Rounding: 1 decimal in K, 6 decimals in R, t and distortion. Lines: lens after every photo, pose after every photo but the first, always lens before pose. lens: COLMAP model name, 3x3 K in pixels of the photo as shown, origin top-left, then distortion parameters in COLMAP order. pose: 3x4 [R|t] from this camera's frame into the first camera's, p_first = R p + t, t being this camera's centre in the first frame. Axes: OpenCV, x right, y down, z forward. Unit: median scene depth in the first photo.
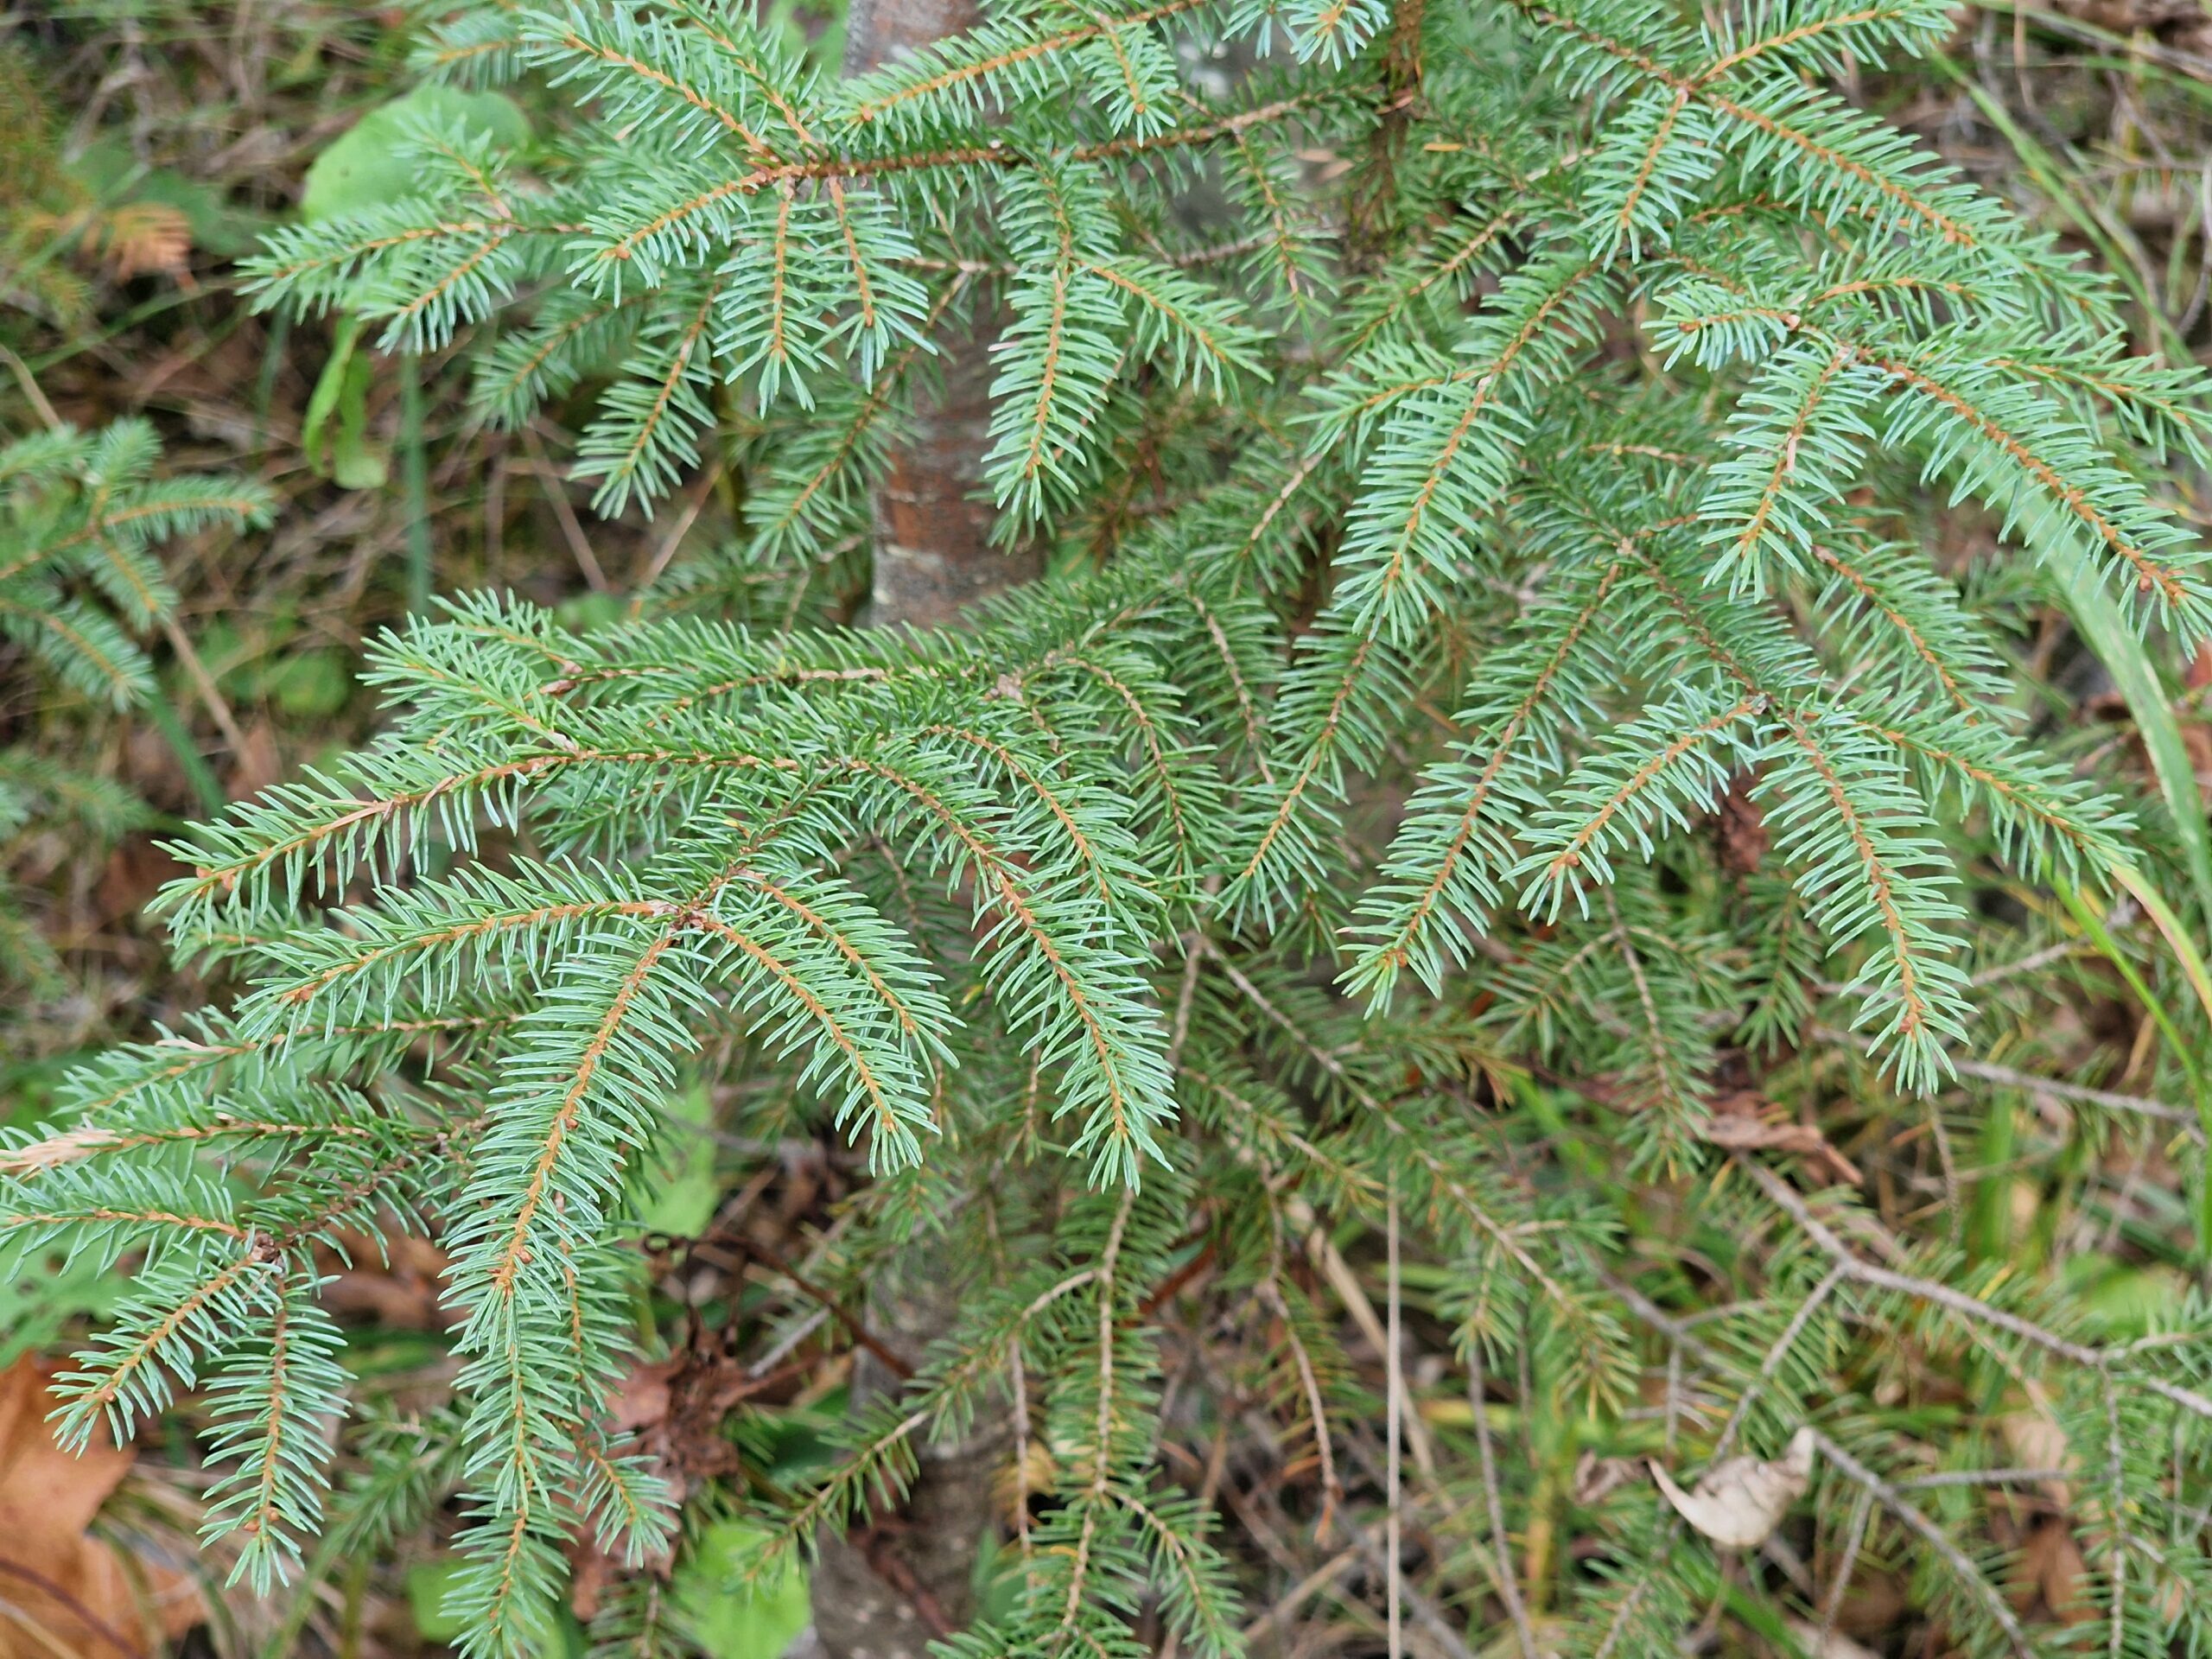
lens RADIAL K [[4426.8, 0, 1106.0], [0, 4426.8, 829.5], [0, 0, 1]] dist [-0.246762, 4.832853]
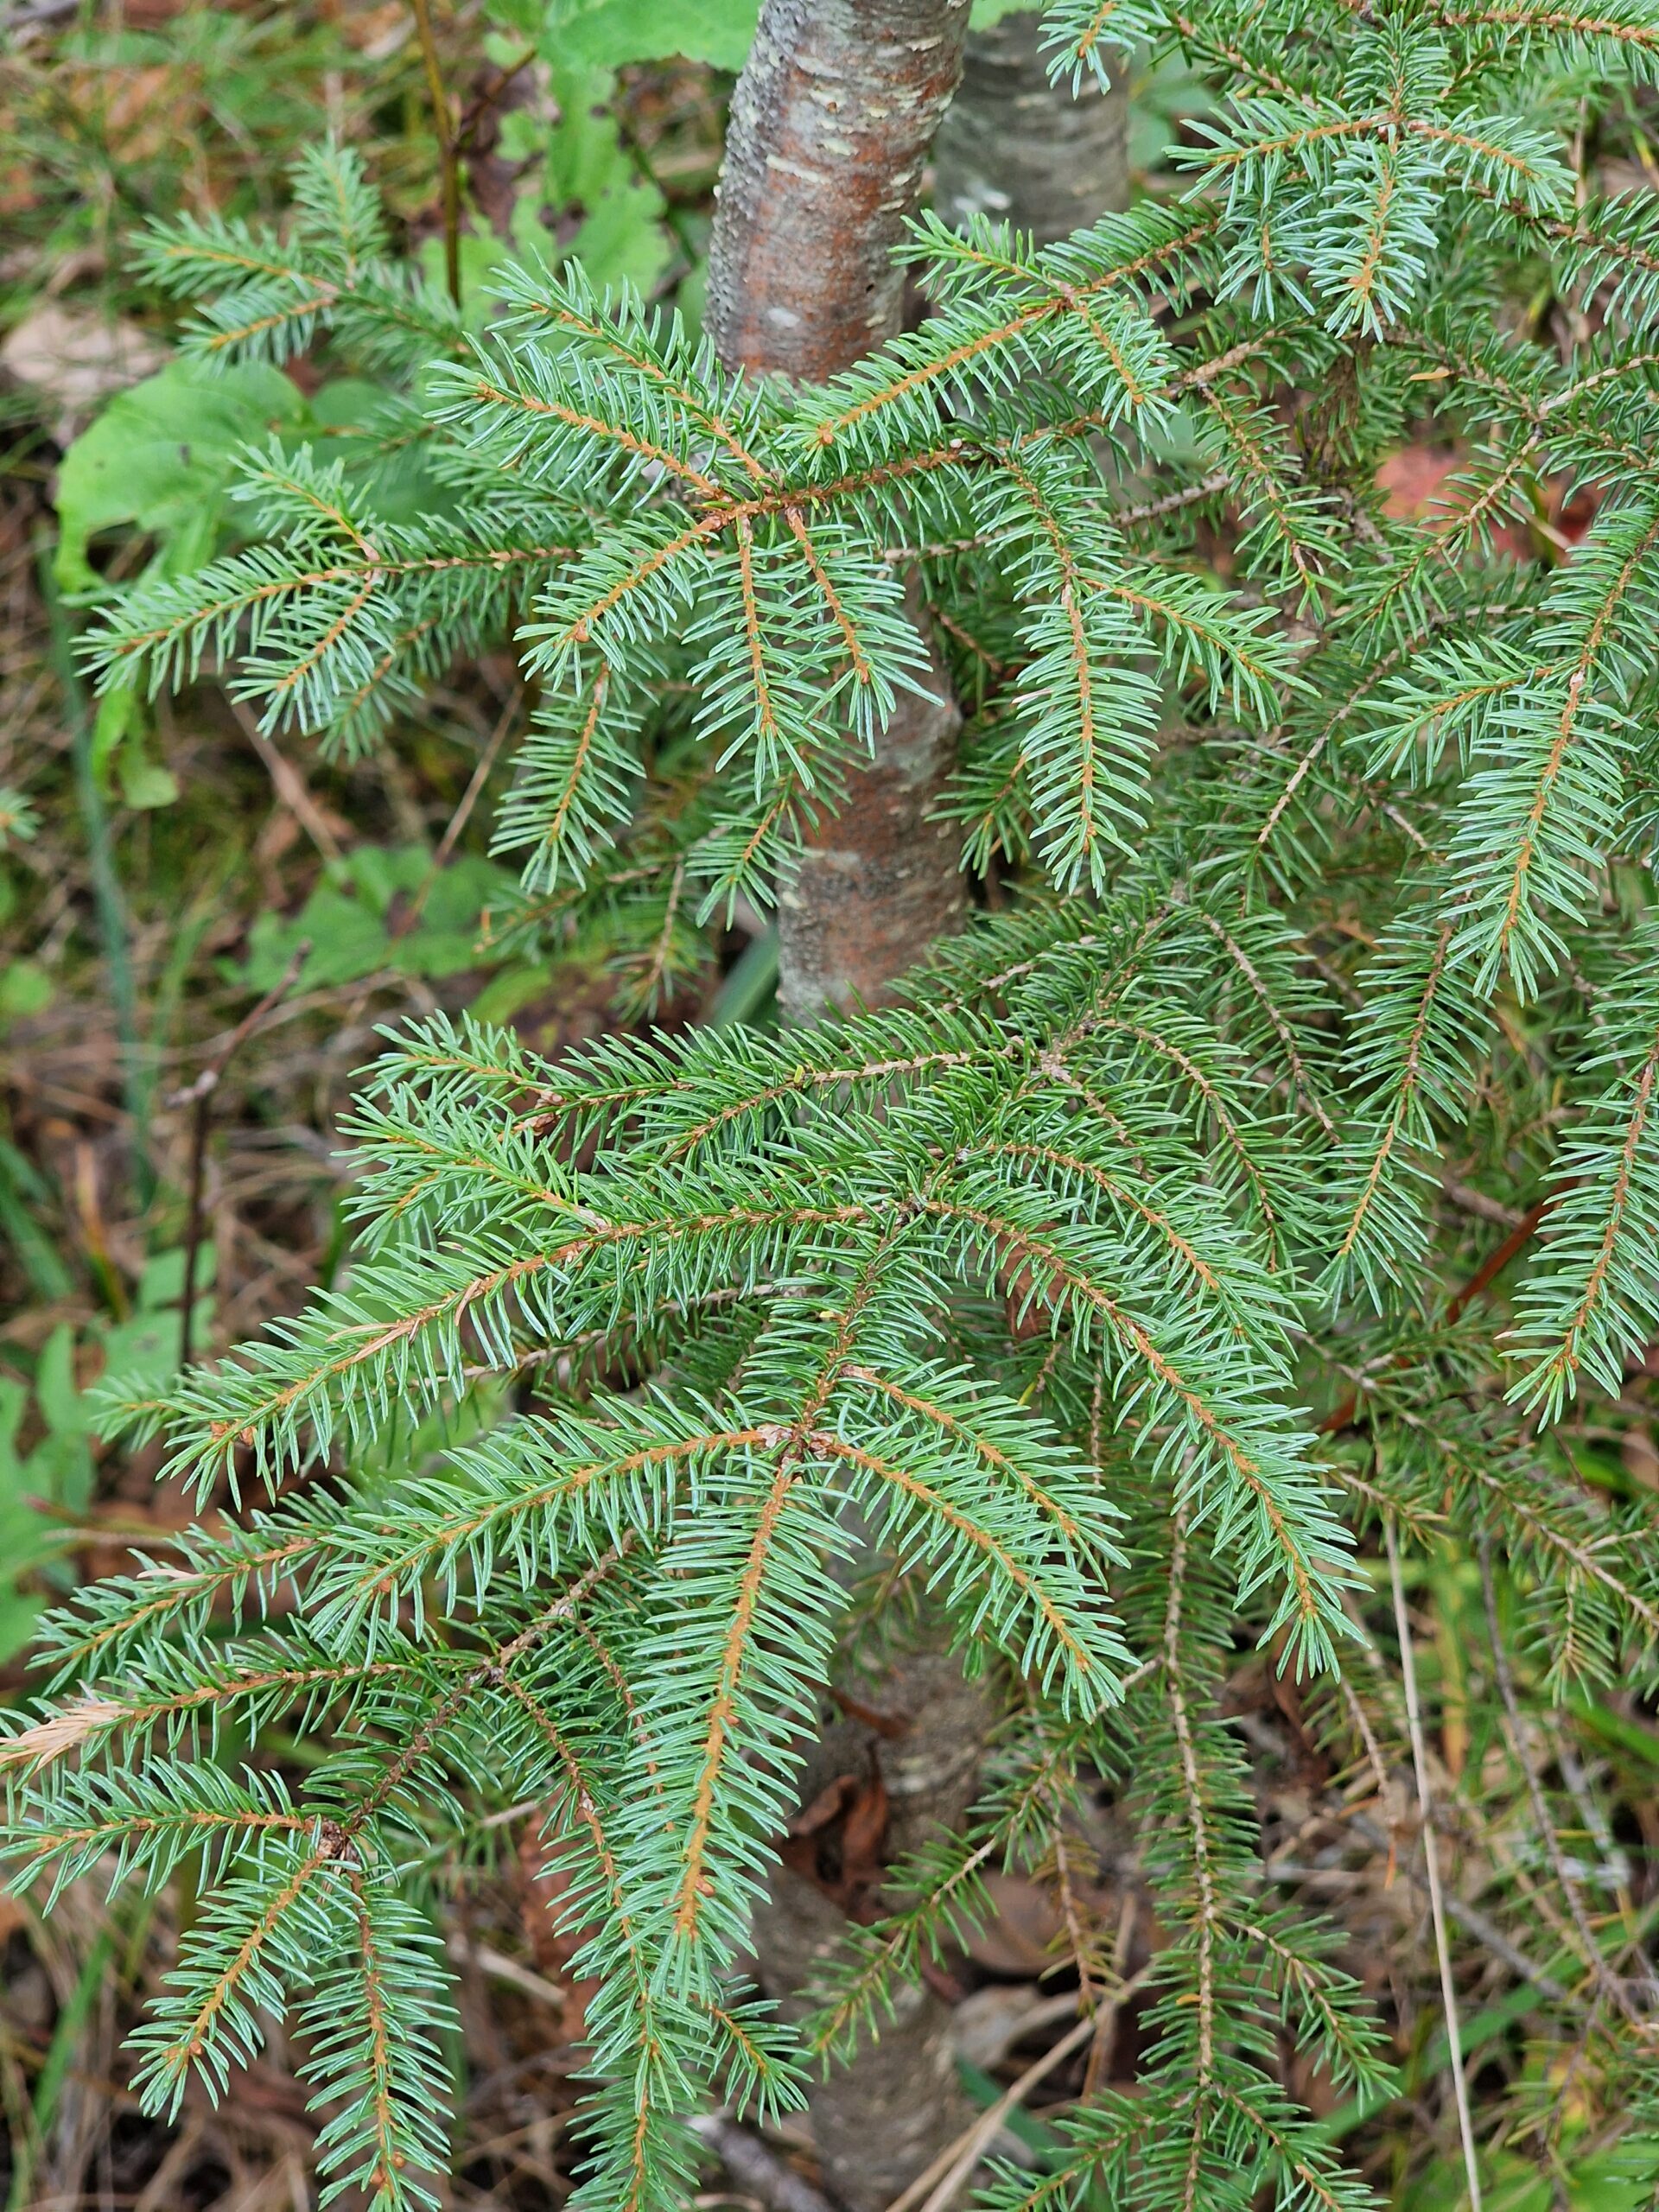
lens RADIAL K [[4426.8, 0, 829.5], [0, 4426.8, 1106.0], [0, 0, 1]] dist [-0.246762, 4.832853]
pose [[0.993487, -0.108848, 0.033697, -0.098562], [0.106460, 0.992125, 0.065986, -0.089358], [-0.040614, -0.061969, 0.997251, 0.123864]]
